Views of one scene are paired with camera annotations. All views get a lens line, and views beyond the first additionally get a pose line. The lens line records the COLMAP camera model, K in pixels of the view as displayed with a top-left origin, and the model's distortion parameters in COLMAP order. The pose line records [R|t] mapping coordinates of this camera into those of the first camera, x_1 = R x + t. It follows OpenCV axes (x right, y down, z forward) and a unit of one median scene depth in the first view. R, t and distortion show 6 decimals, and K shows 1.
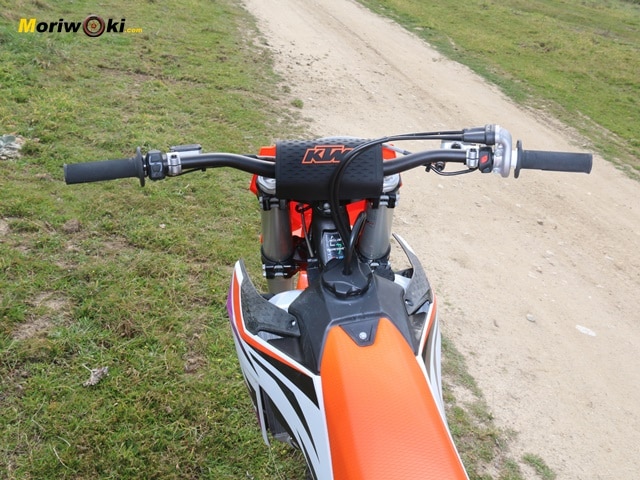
lens RADIAL K [[612.3, 0, 320.1], [0, 612.3, 241.6], [0, 0, 1]] dist [-0.025188, 0.000000]
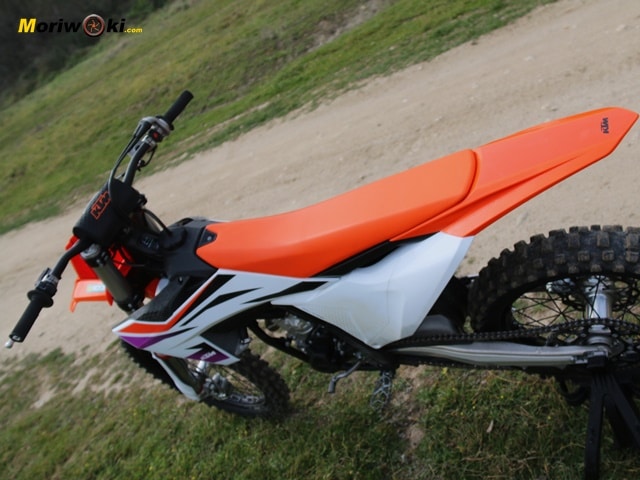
lens RADIAL K [[612.3, 0, 319.6], [0, 612.3, 239.1], [0, 0, 1]] dist [-0.025188, 0.000000]
pose [[0.387762, -0.775612, 0.498063, -0.612083], [0.840918, 0.518950, 0.153450, 0.137790], [-0.377488, 0.359328, 0.853455, -0.538414]]
